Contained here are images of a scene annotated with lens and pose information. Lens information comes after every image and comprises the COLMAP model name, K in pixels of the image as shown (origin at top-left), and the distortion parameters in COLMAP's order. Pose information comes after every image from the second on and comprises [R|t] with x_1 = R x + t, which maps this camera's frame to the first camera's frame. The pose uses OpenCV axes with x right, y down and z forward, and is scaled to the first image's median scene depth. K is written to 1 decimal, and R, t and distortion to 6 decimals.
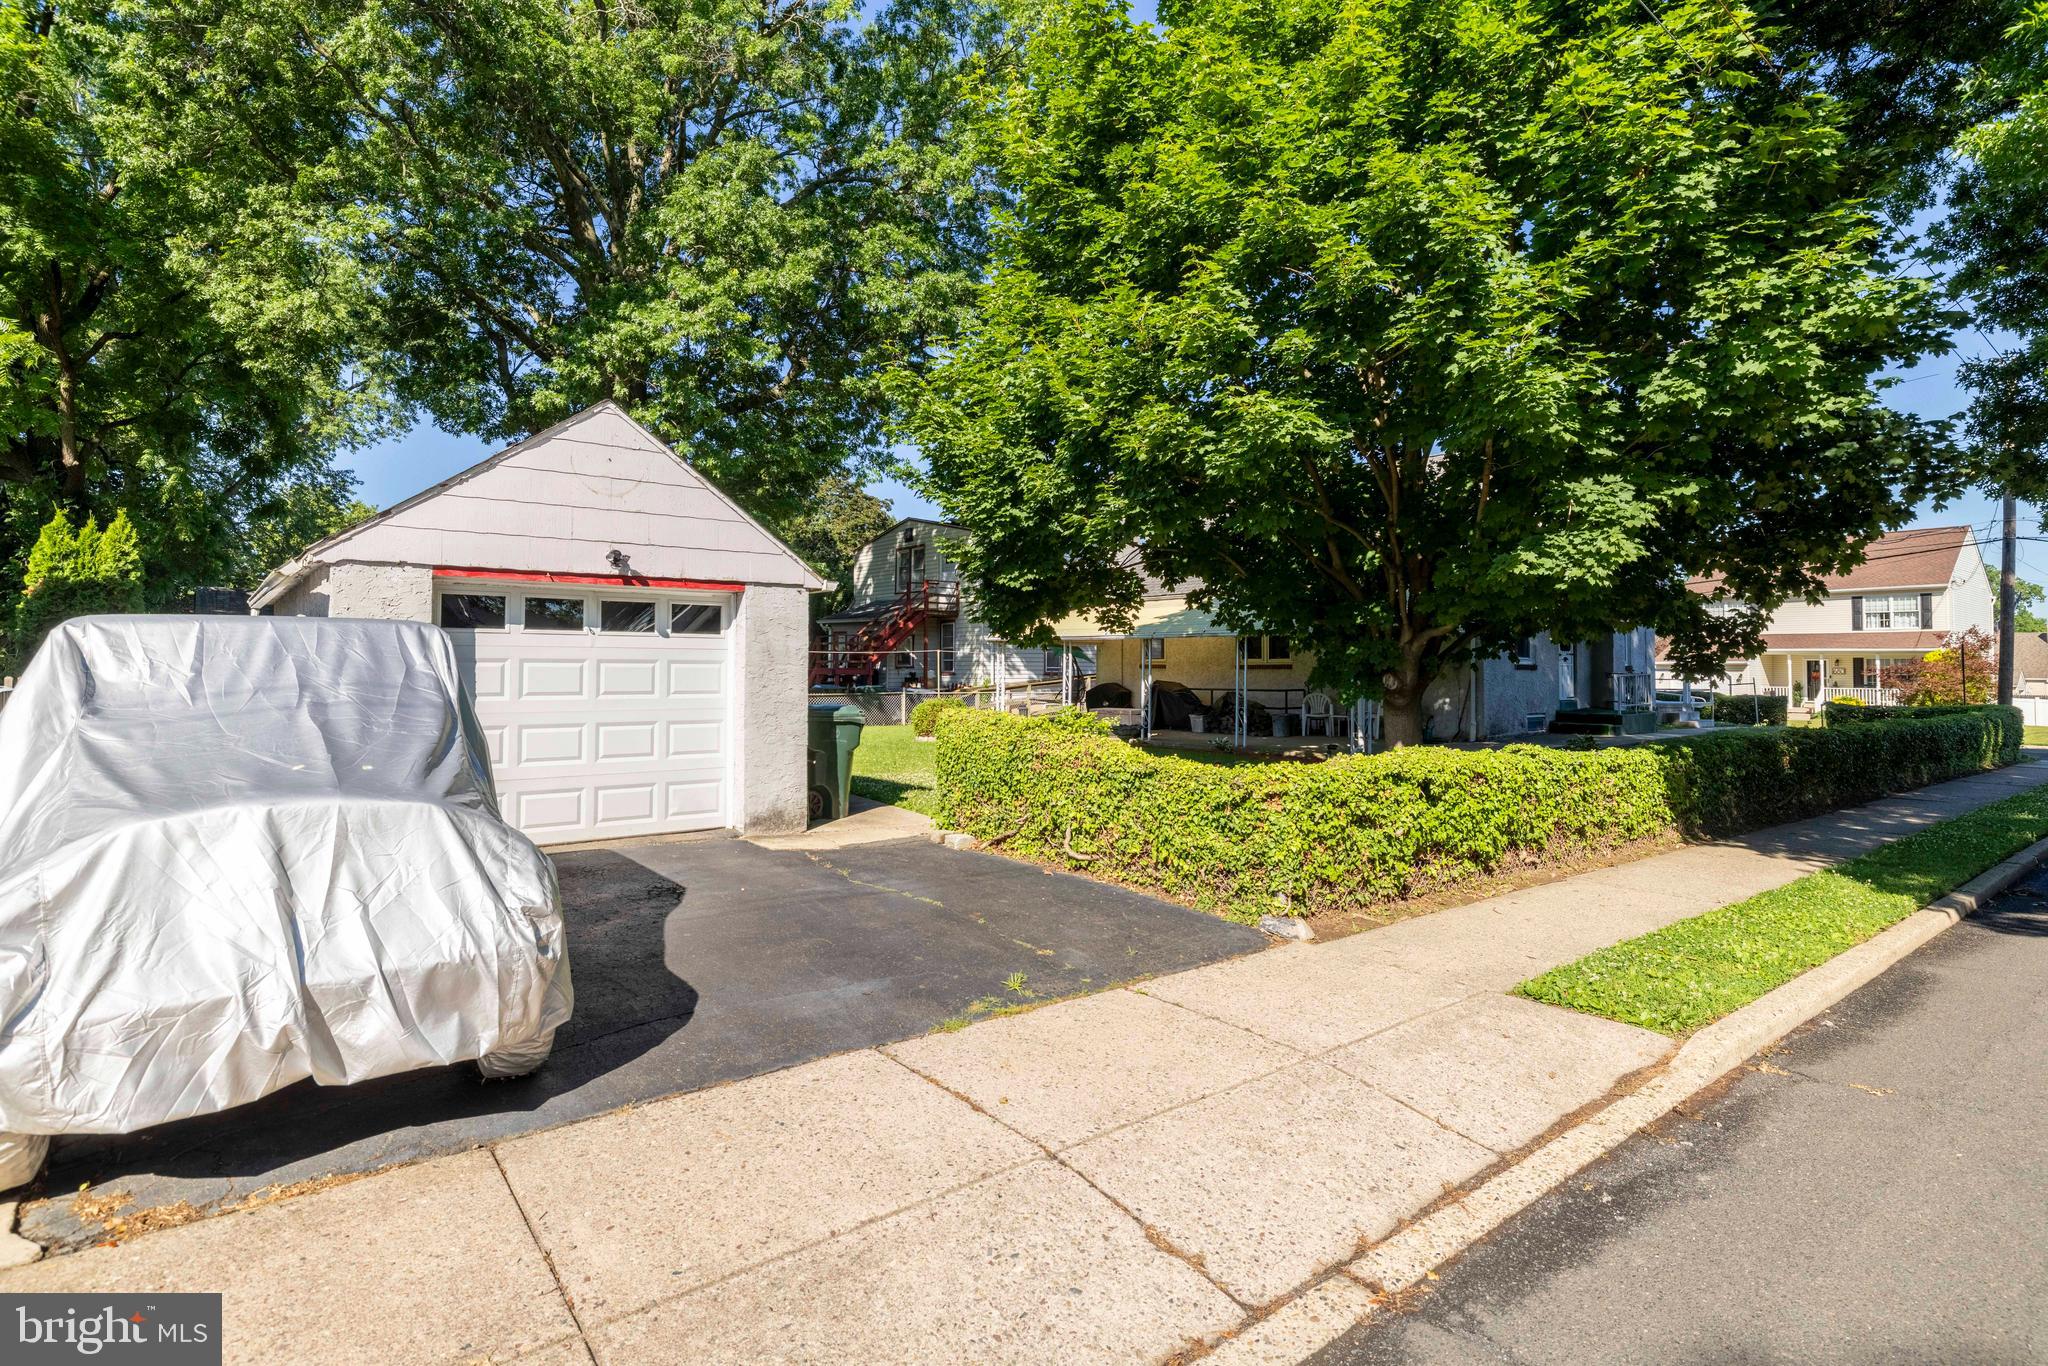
lens RADIAL K [[1010.9, 0, 1024.5], [0, 1010.9, 677.8], [0, 0, 1]] dist [-0.002673, -0.000310]
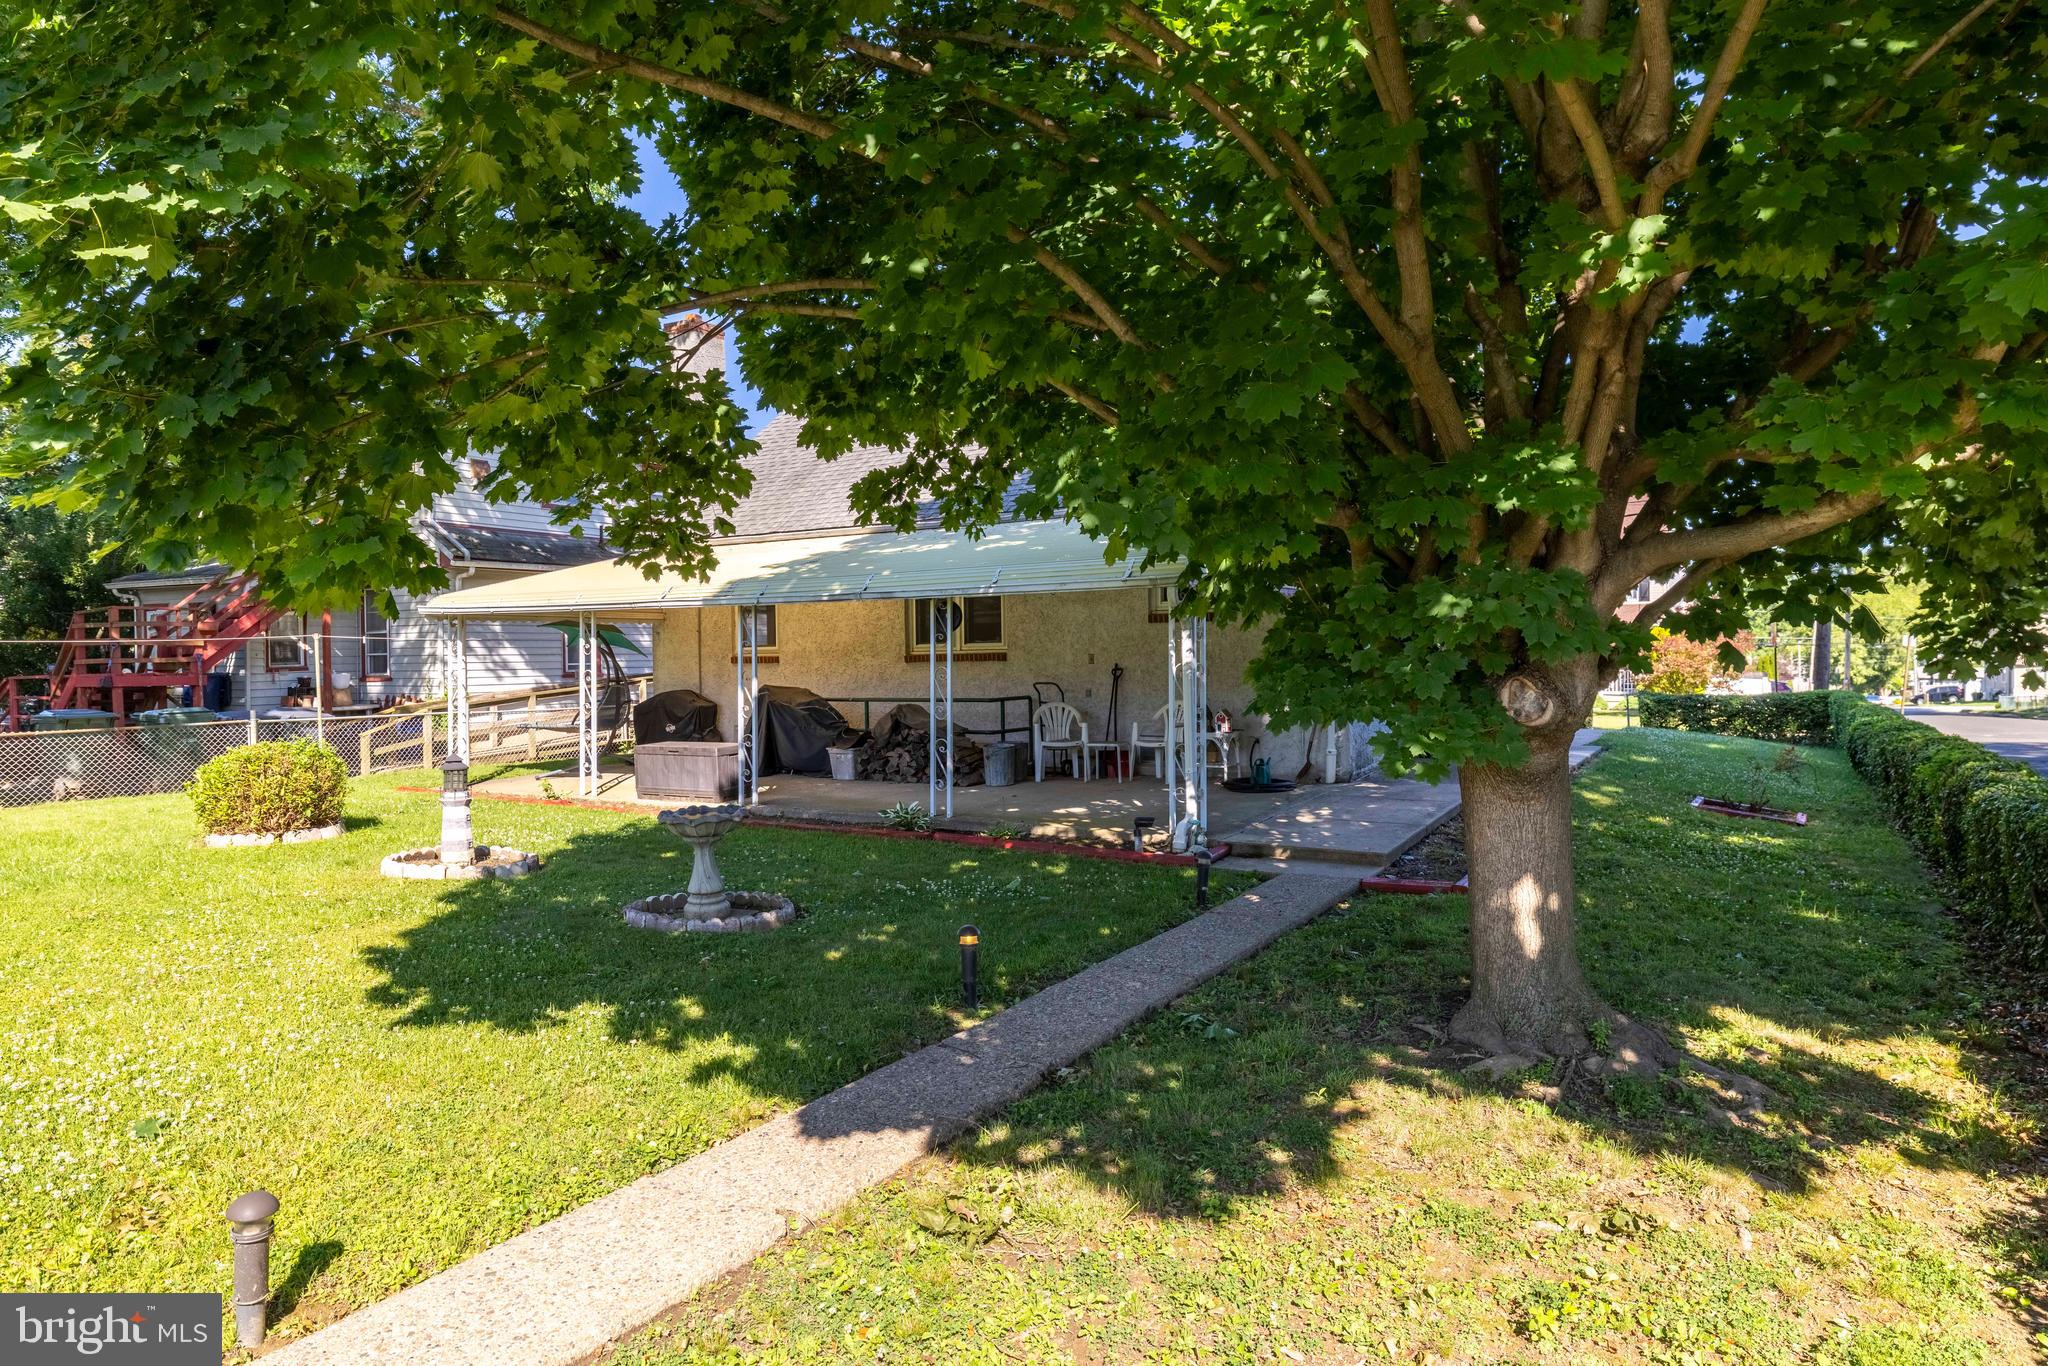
lens RADIAL K [[1247.6, 0, 1024.8], [0, 1247.6, 675.7], [0, 0, 1]] dist [0.009087, -0.000478]
pose [[0.940449, -0.020183, 0.339335, 0.032164], [0.018959, 0.999796, 0.006922, -0.004737], [-0.339405, -0.000076, 0.940640, 0.300717]]
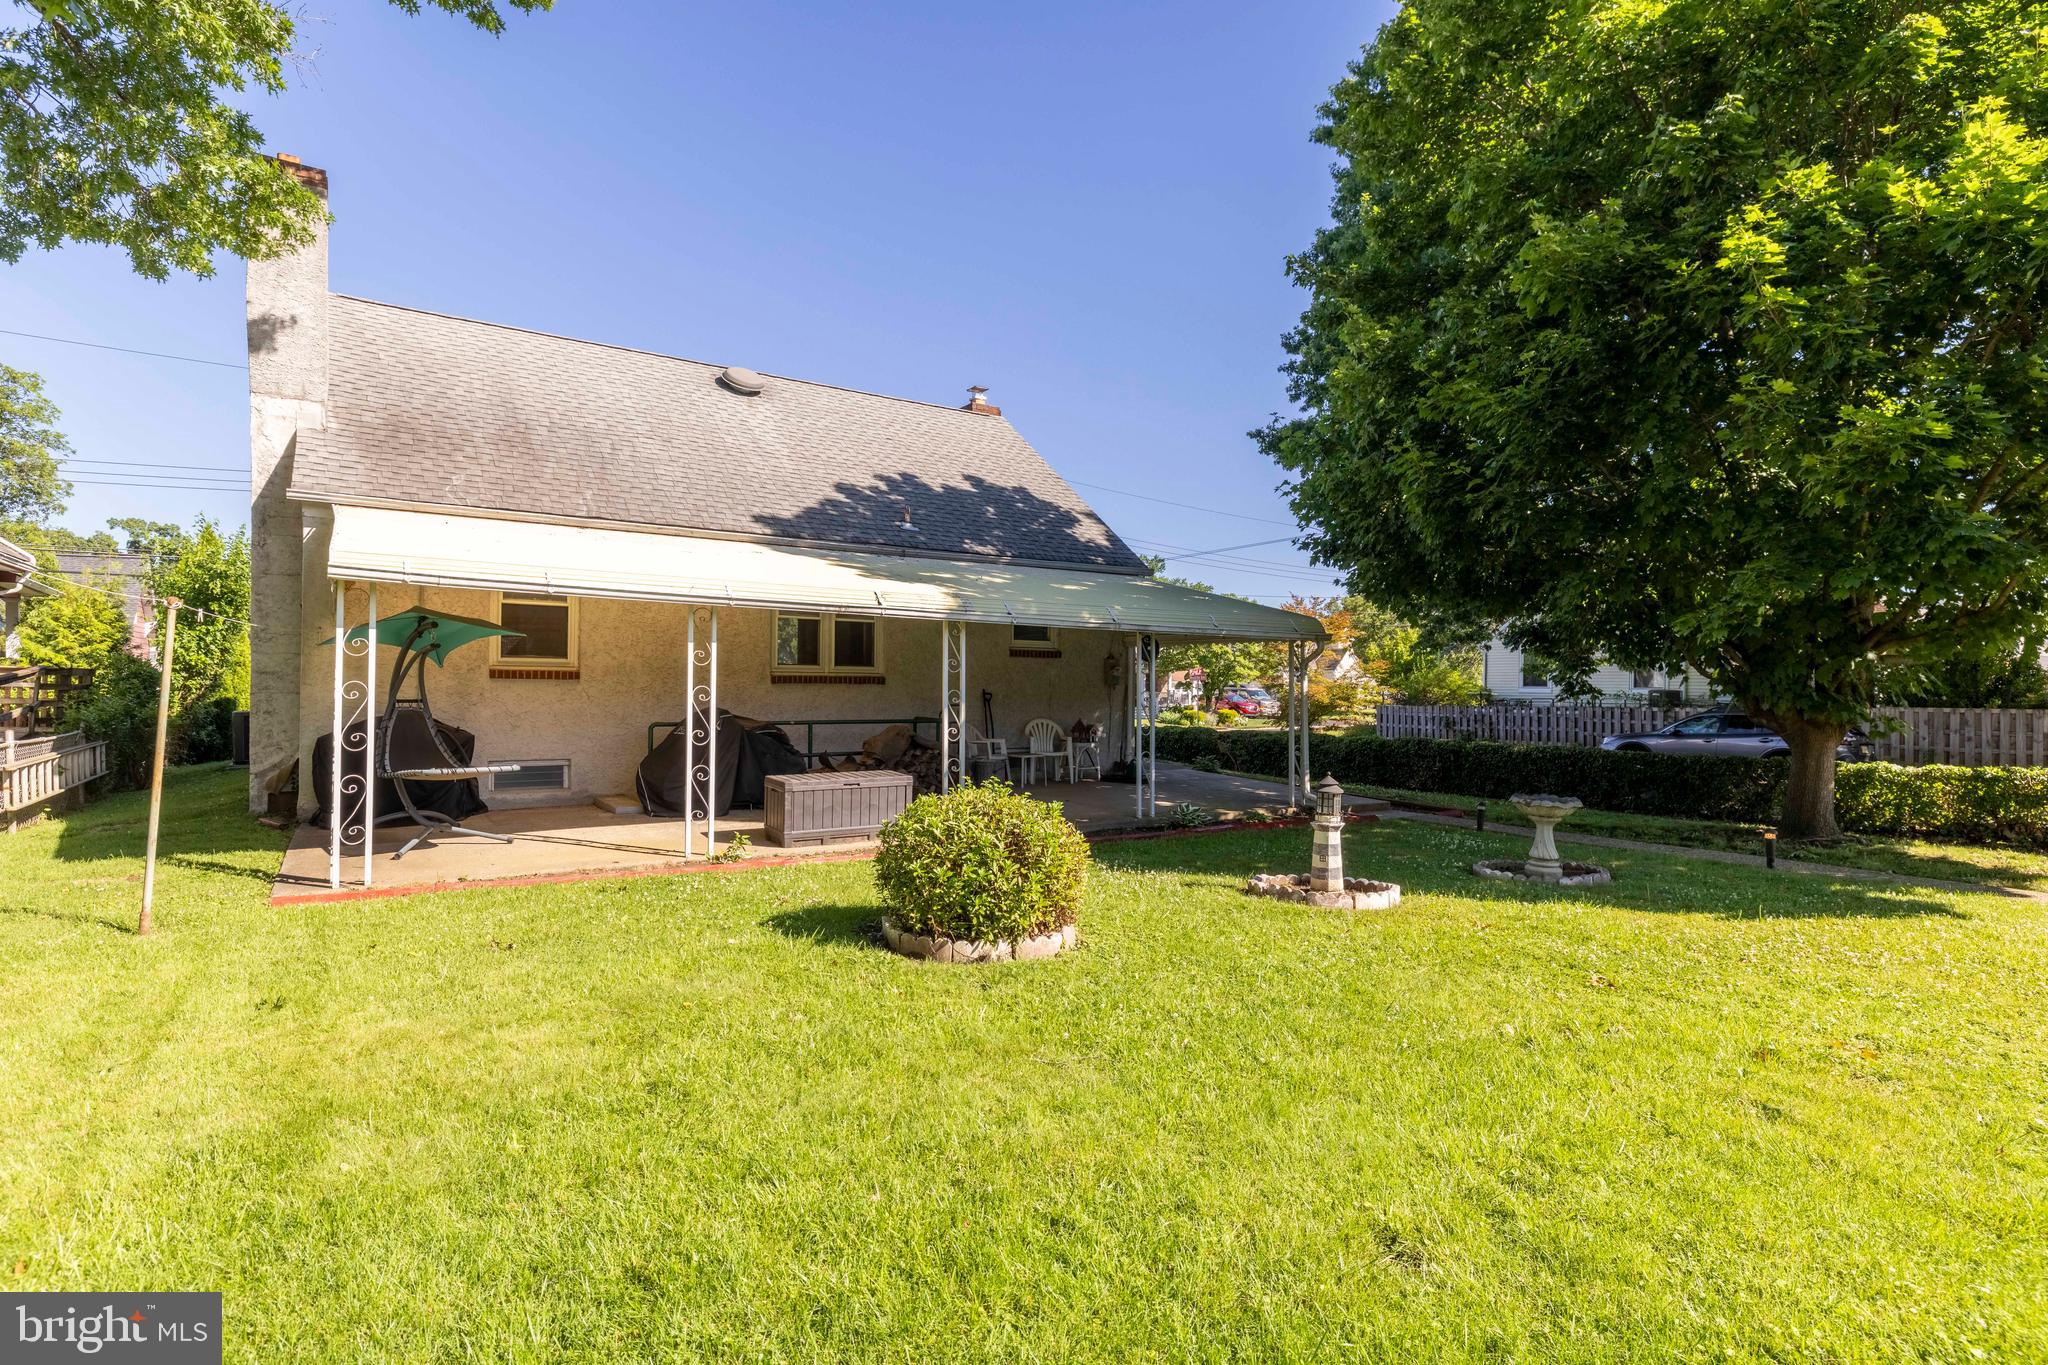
lens RADIAL K [[1010.9, 0, 1033.7], [0, 1010.9, 688.9], [0, 0, 1]] dist [-0.002673, -0.000310]
pose [[0.093018, -0.002059, 0.995662, -0.294837], [-0.002989, 0.999993, 0.002347, -0.007349], [-0.995660, -0.003194, 0.093011, 0.766233]]
